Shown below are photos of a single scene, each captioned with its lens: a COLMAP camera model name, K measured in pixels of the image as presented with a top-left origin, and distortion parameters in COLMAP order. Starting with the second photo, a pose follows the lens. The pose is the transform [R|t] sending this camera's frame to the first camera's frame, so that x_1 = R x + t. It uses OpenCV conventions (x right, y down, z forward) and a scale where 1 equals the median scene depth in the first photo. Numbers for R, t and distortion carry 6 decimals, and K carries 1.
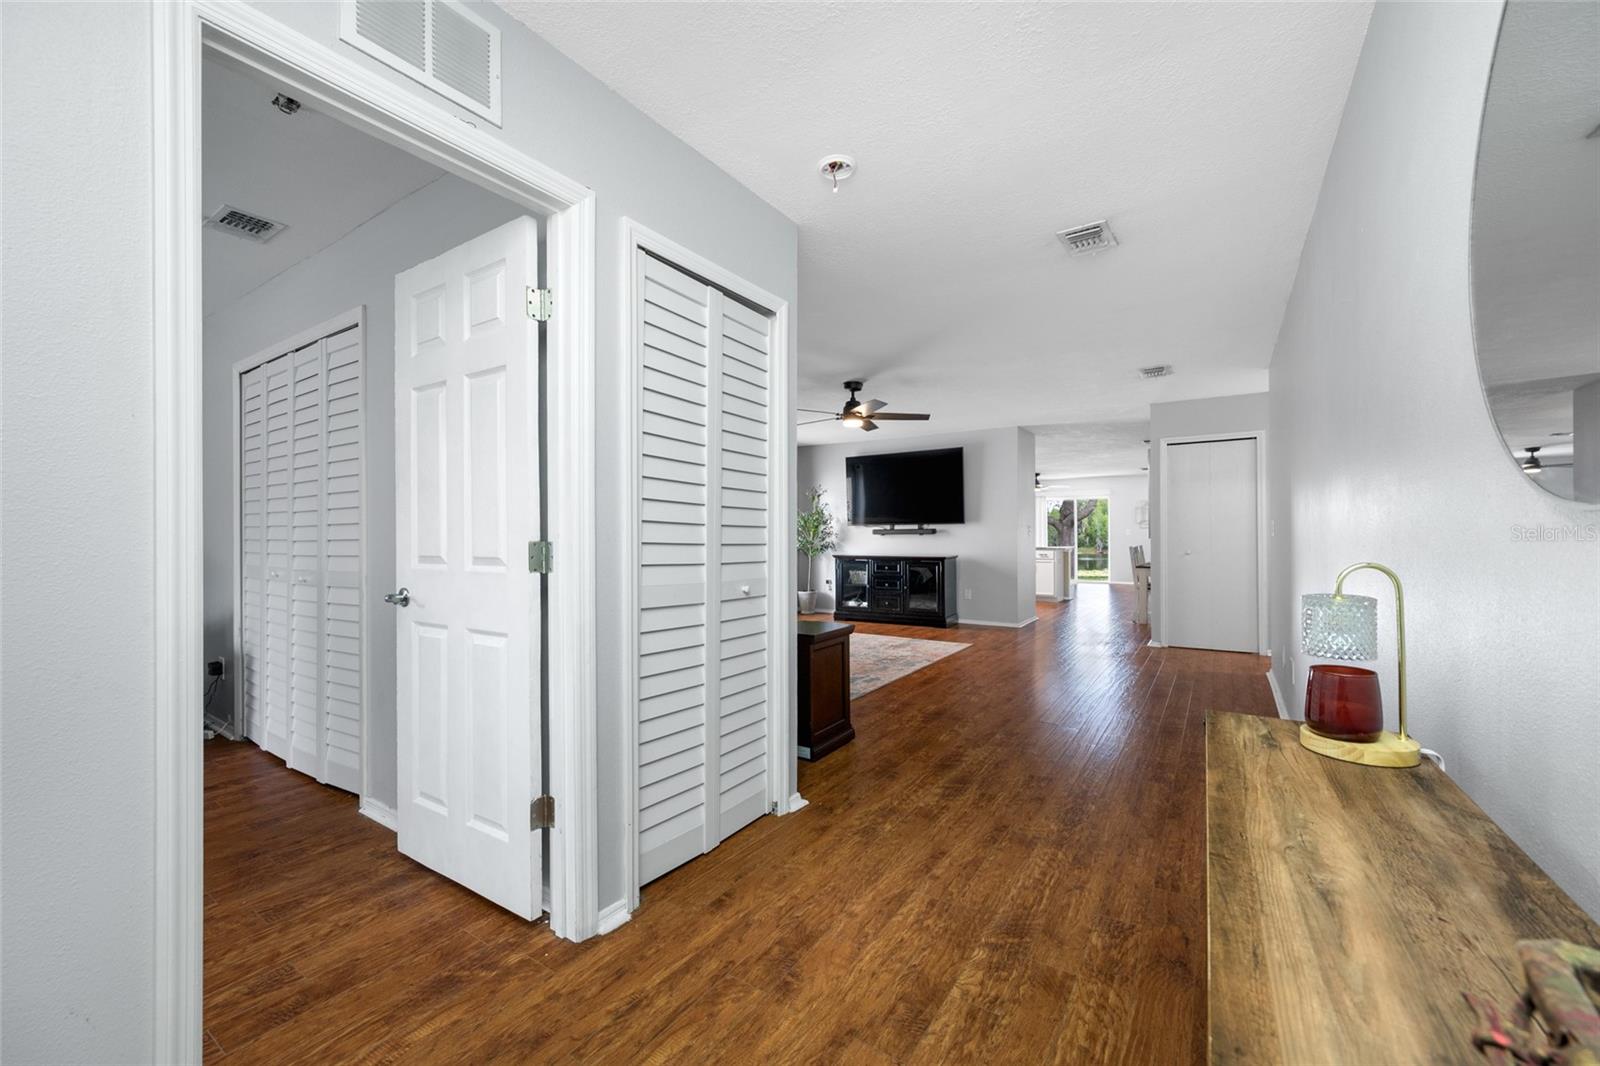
lens RADIAL K [[629.7, 0, 805.7], [0, 629.7, 535.6], [0, 0, 1]] dist [0.000043, 0.000507]
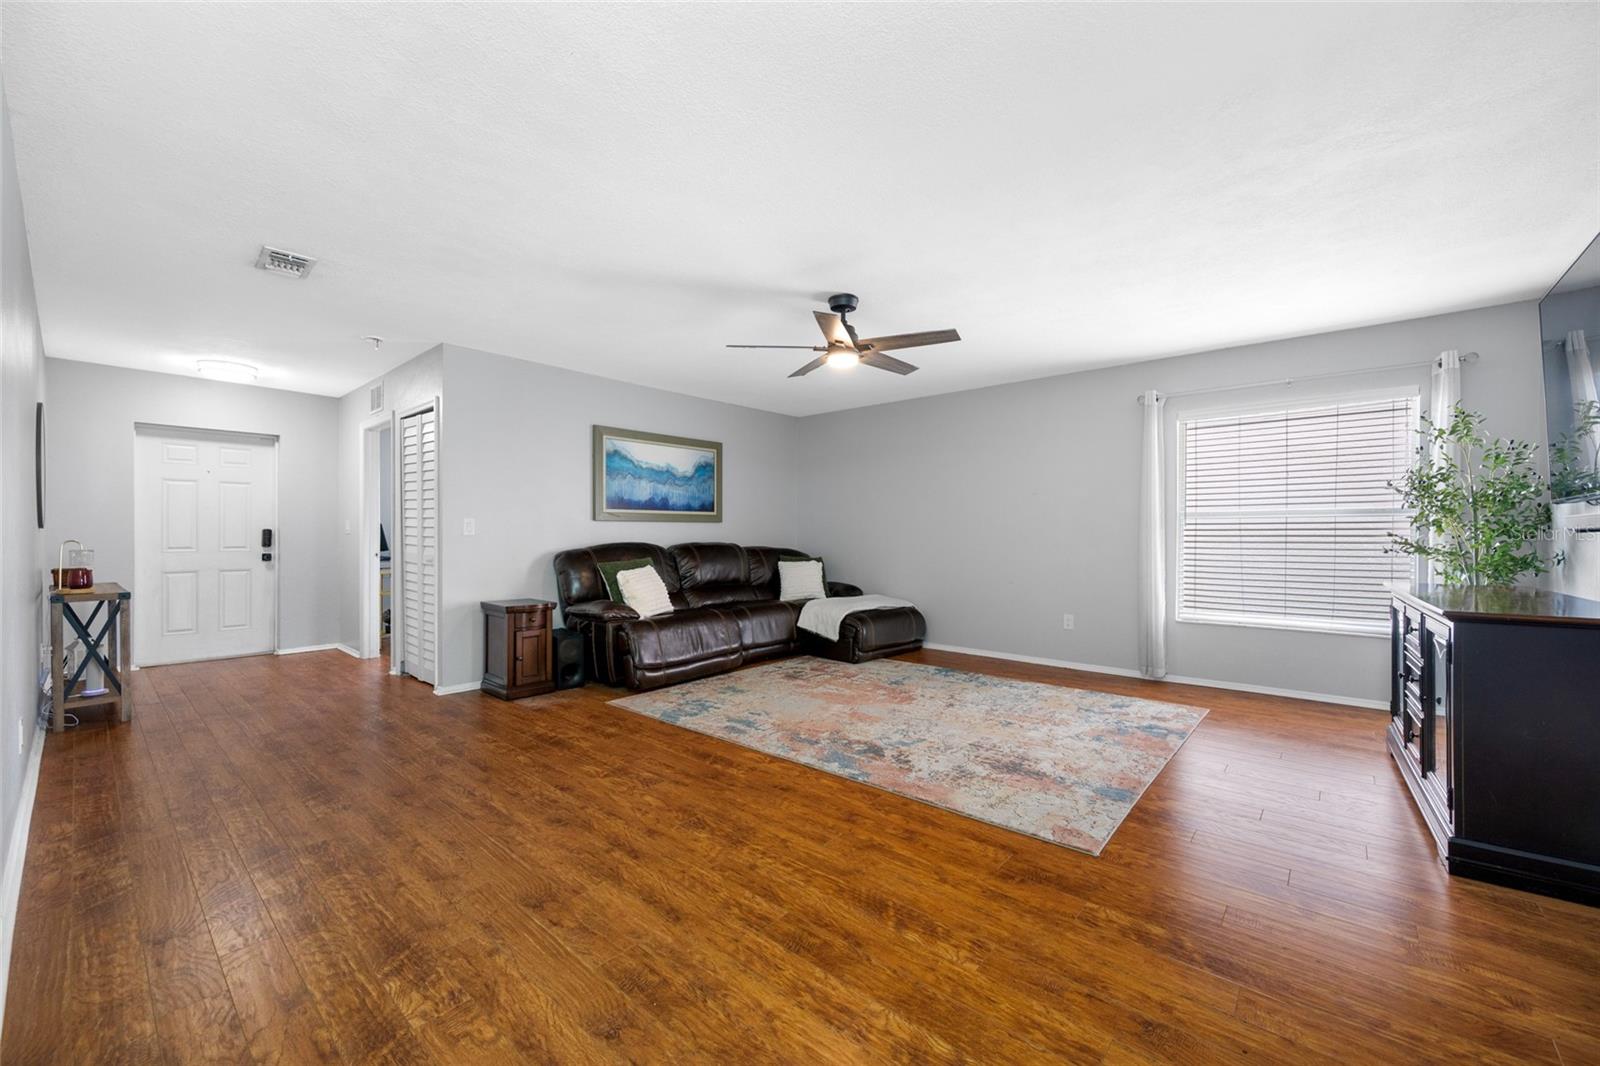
lens RADIAL K [[629.7, 0, 799.6], [0, 629.7, 535.8], [0, 0, 1]] dist [0.000043, 0.000507]
pose [[-0.130881, 0.007081, -0.991373, 0.495739], [-0.000284, 0.999974, 0.007180, -0.001082], [0.991398, 0.001221, -0.130876, 0.707836]]
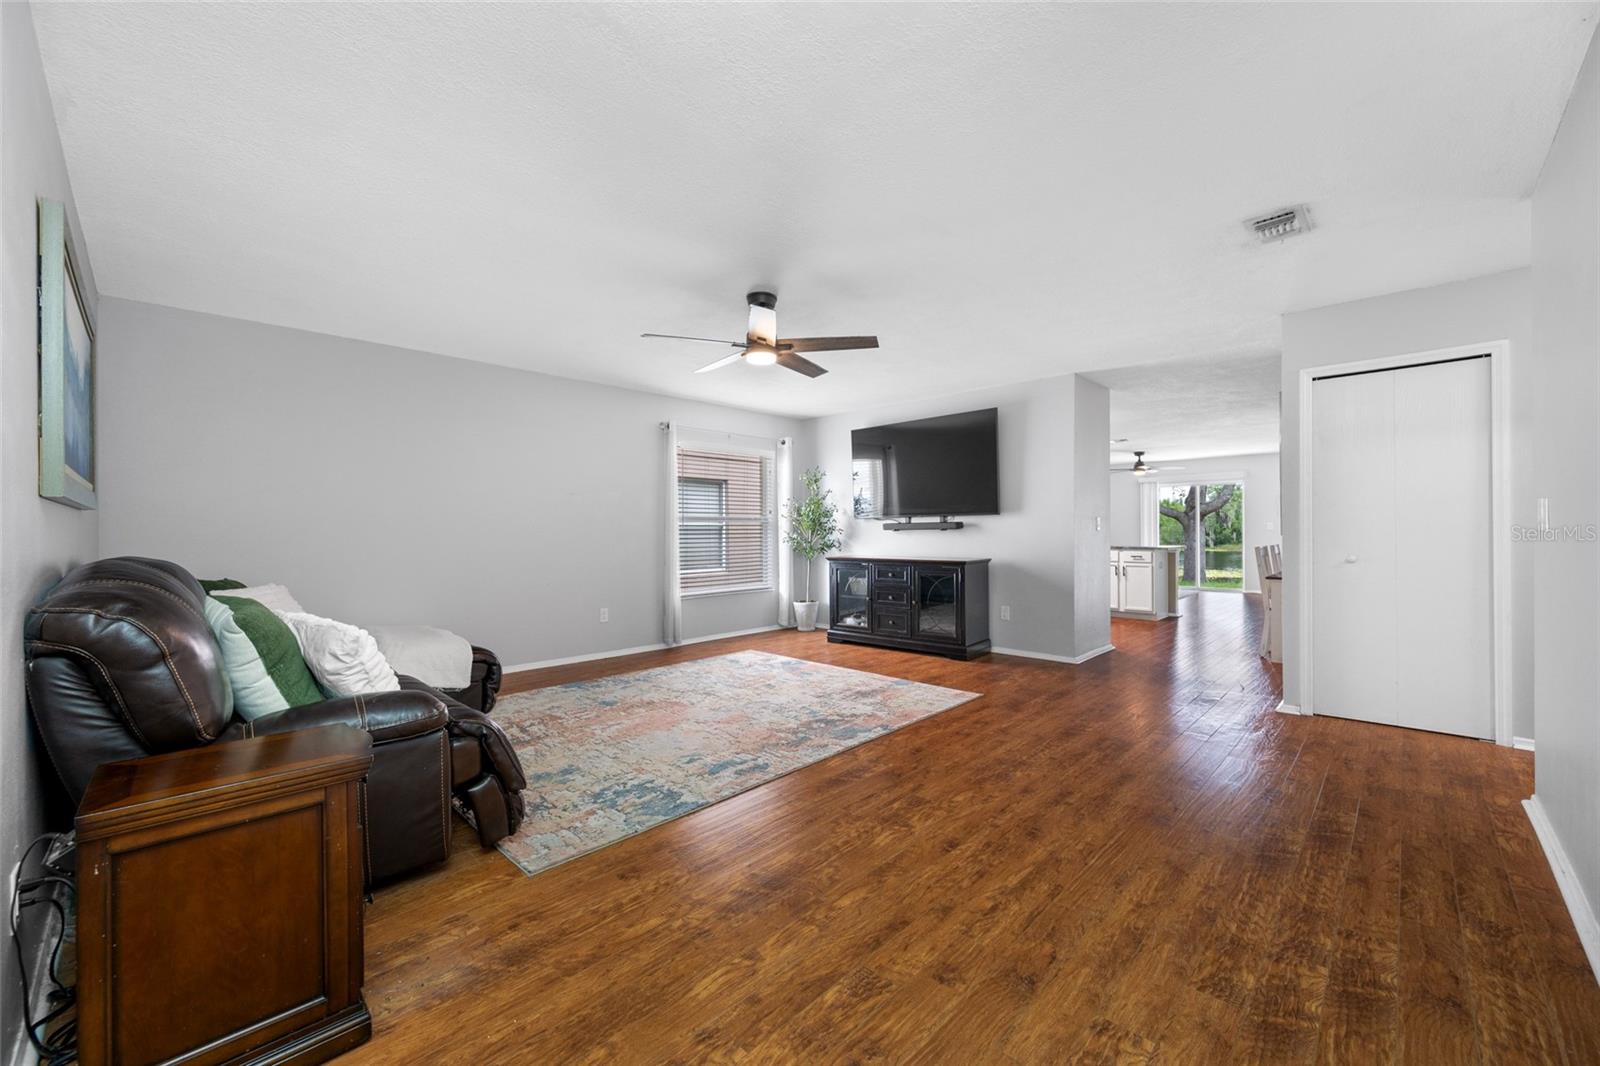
lens RADIAL K [[629.7, 0, 805.7], [0, 629.7, 535.3], [0, 0, 1]] dist [0.000043, 0.000507]
pose [[0.983964, -0.000635, -0.178365, 0.159705], [0.001702, 0.999982, 0.005828, 0.000123], [0.178358, -0.006038, 0.983947, 0.250428]]
